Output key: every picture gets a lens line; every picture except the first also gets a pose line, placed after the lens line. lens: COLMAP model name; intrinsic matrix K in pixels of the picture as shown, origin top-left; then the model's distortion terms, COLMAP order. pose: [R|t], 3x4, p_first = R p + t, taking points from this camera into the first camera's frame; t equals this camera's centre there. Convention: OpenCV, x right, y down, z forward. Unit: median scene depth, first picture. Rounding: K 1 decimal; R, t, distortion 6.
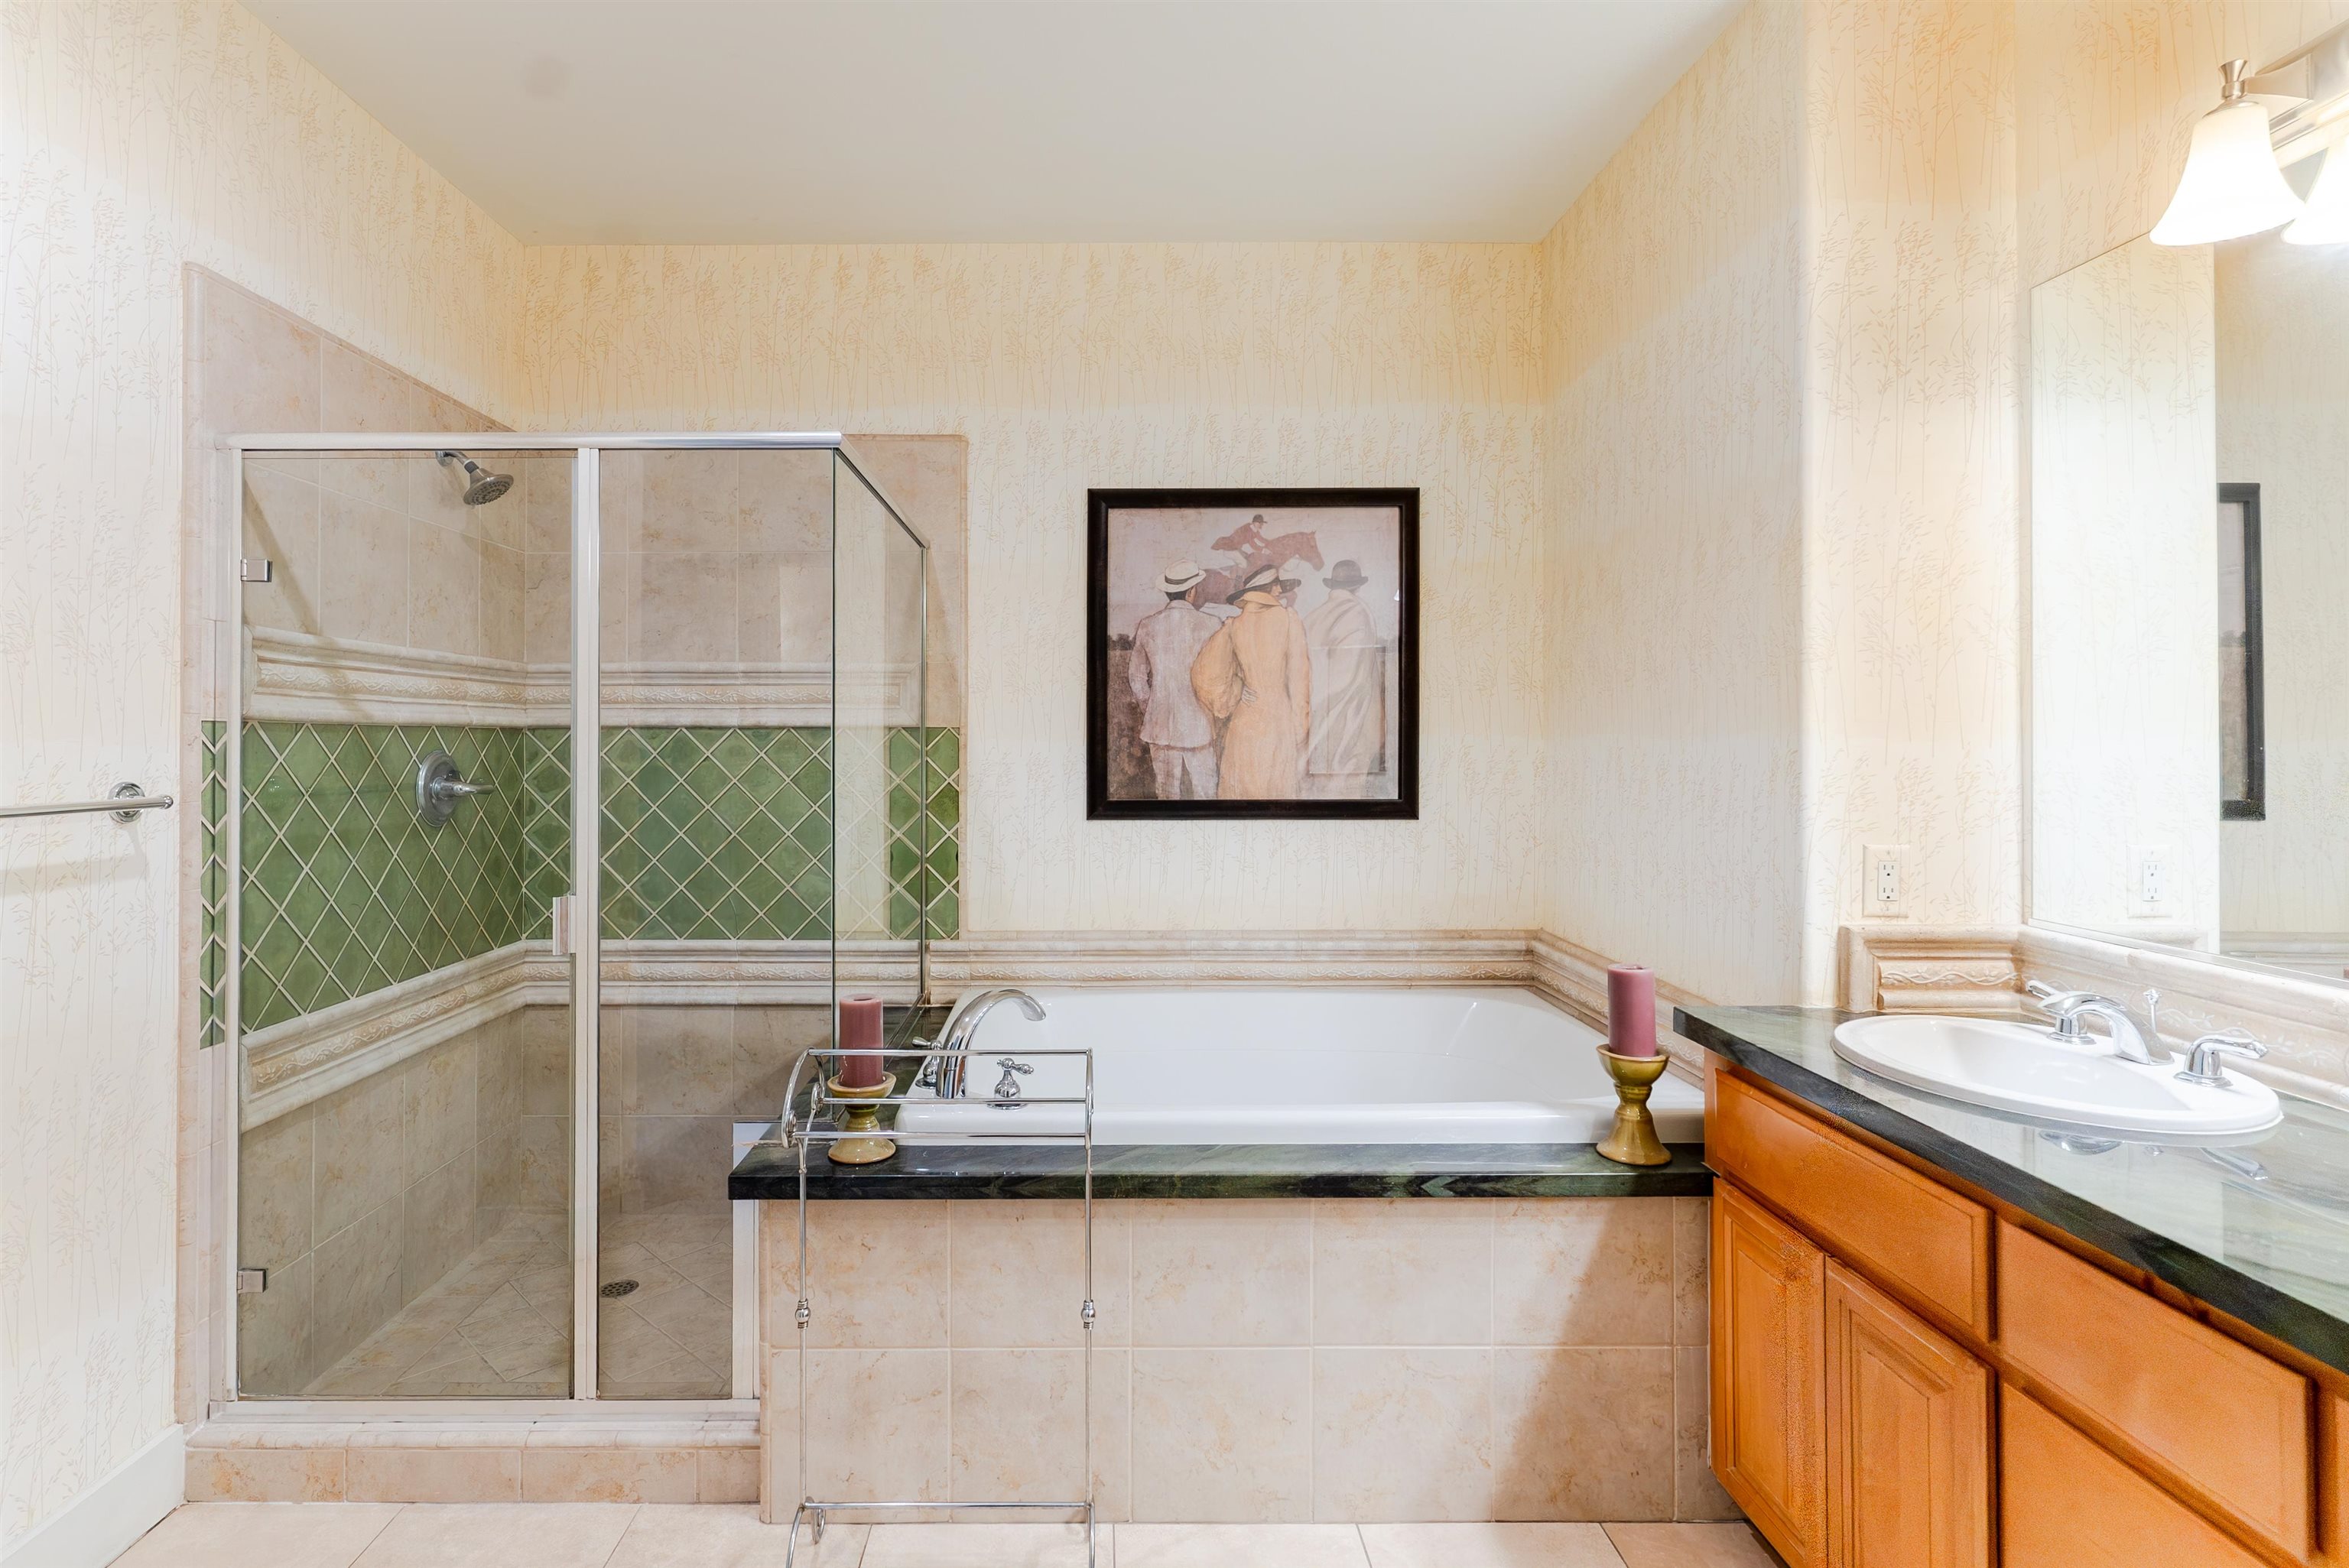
lens RADIAL K [[945.0, 0, 1166.6], [0, 945.0, 744.5], [0, 0, 1]] dist [-0.007419, 0.000315]
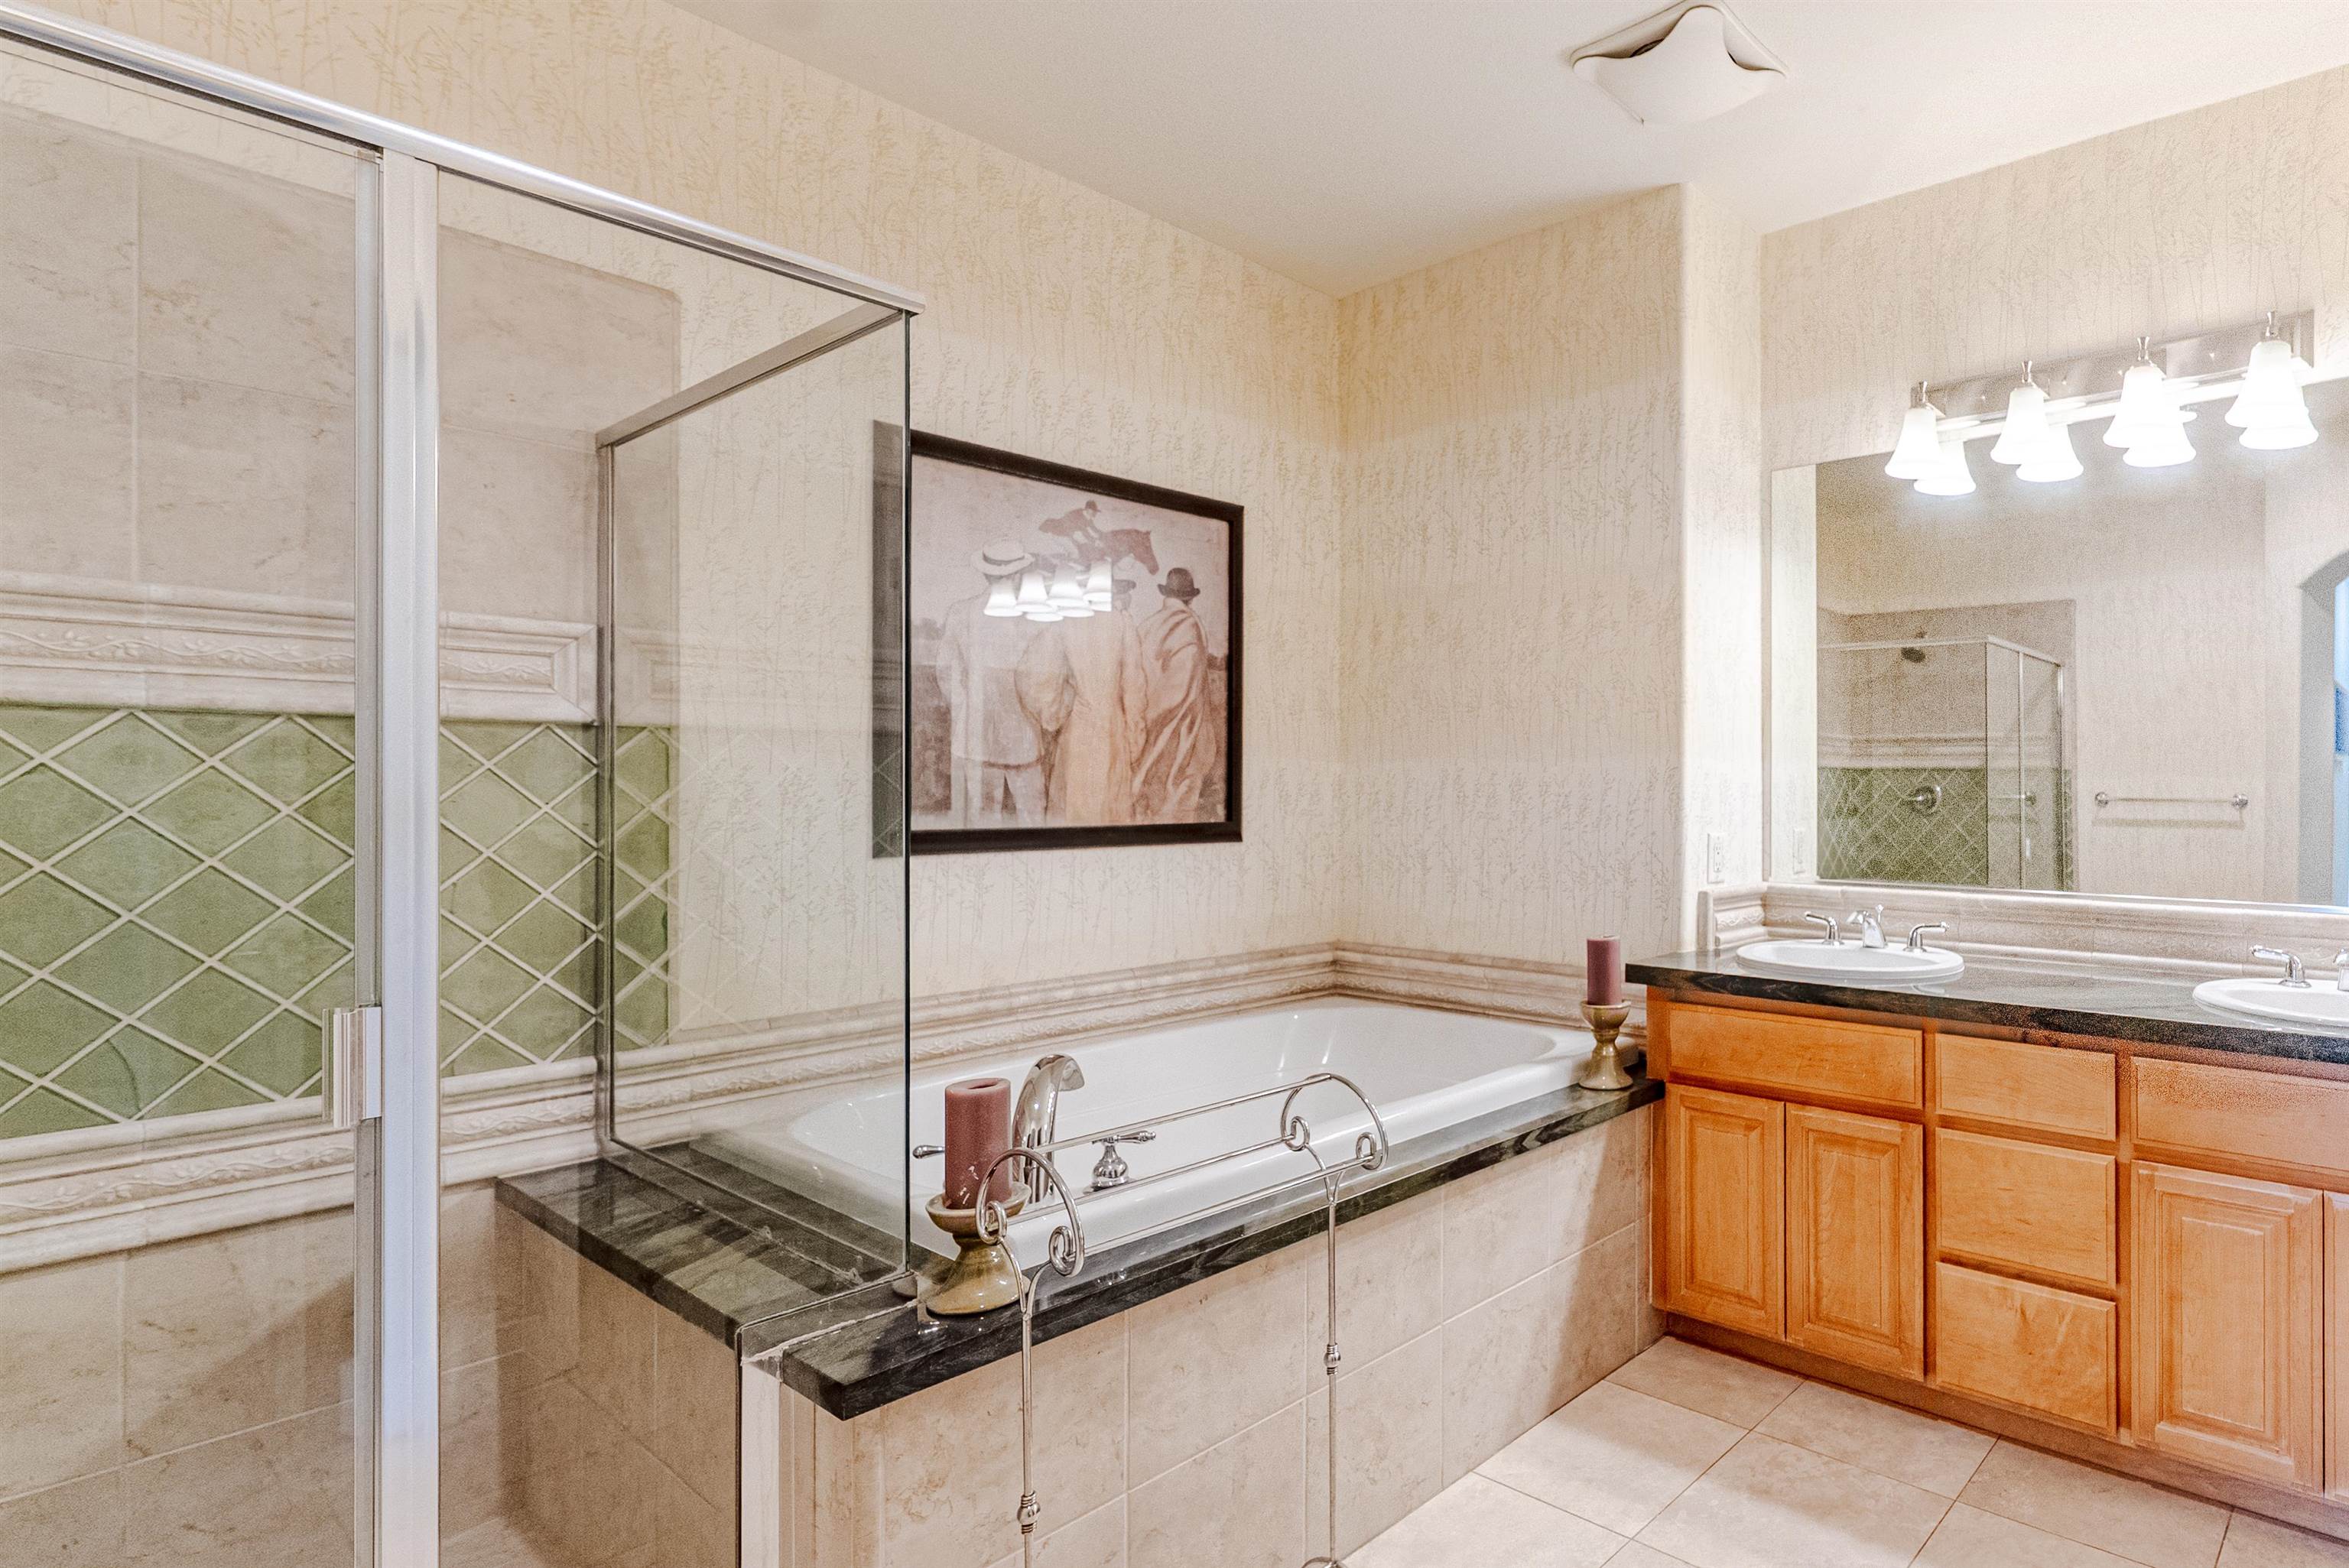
lens RADIAL K [[1161.4, 0, 1151.5], [0, 1161.4, 801.5], [0, 0, 1]] dist [-0.002821, -0.001111]
pose [[0.706789, 0.004170, 0.707412, -0.645314], [-0.006527, 0.999979, 0.000626, 0.036132], [-0.707395, -0.005059, 0.706801, 0.203381]]
